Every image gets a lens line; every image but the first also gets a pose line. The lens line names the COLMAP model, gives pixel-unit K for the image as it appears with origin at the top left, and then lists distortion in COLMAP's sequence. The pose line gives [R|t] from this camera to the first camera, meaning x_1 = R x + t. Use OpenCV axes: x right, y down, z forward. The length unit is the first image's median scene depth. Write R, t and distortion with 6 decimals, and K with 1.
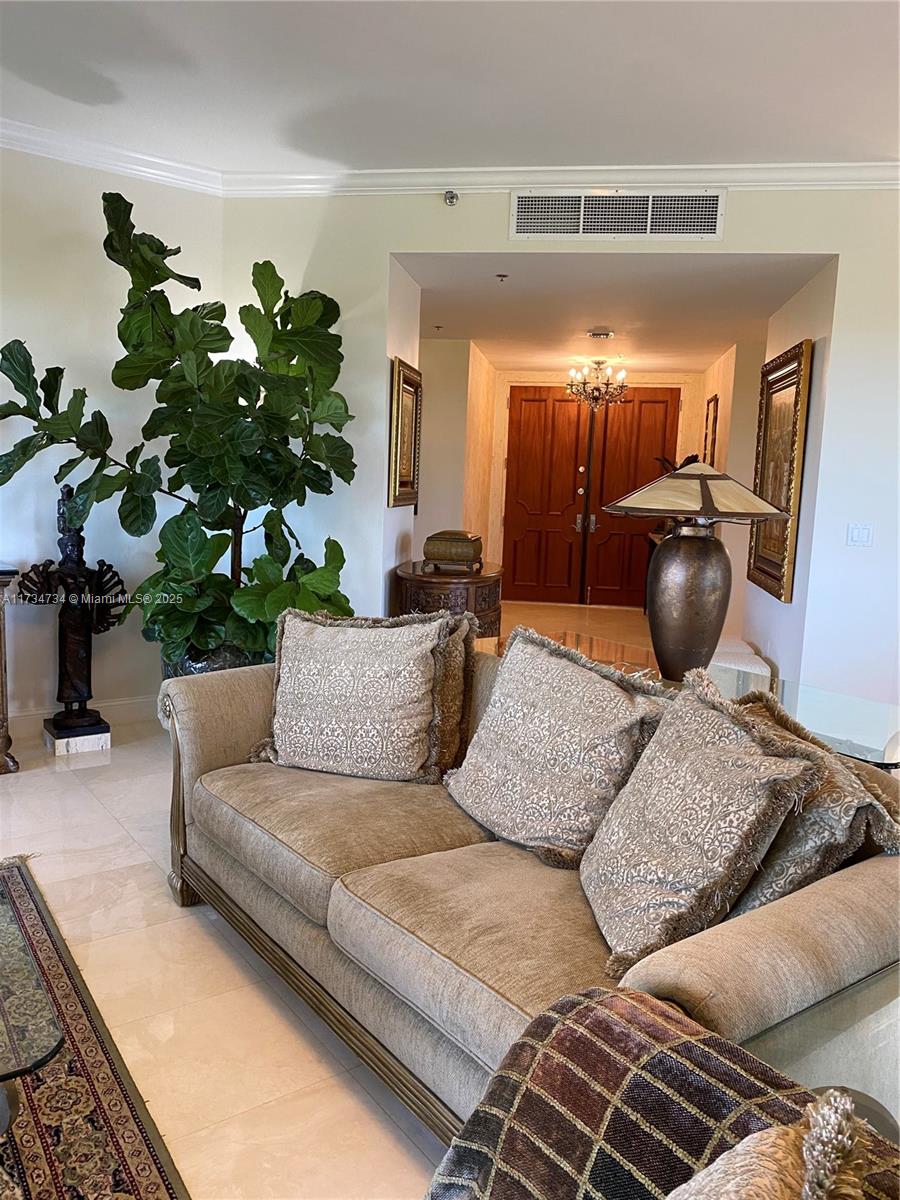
lens RADIAL K [[940.4, 0, 454.6], [0, 940.4, 599.1], [0, 0, 1]] dist [0.013715, -0.021549]
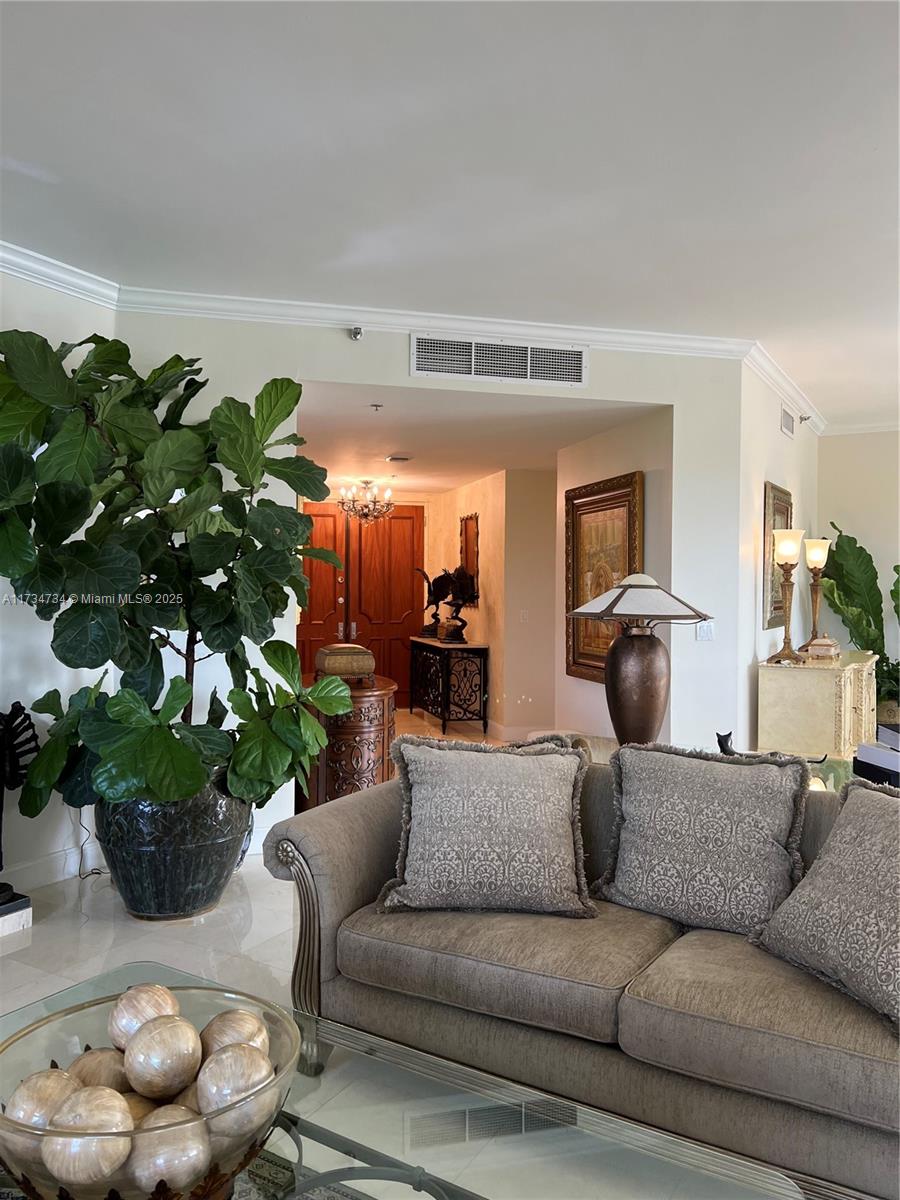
lens RADIAL K [[901.2, 0, 445.7], [0, 901.2, 592.1], [0, 0, 1]] dist [0.049081, -0.052887]
pose [[0.916093, -0.031377, 0.399737, -0.180909], [0.078441, 0.991695, -0.101924, -0.013392], [-0.393219, 0.124727, 0.910946, 0.036004]]
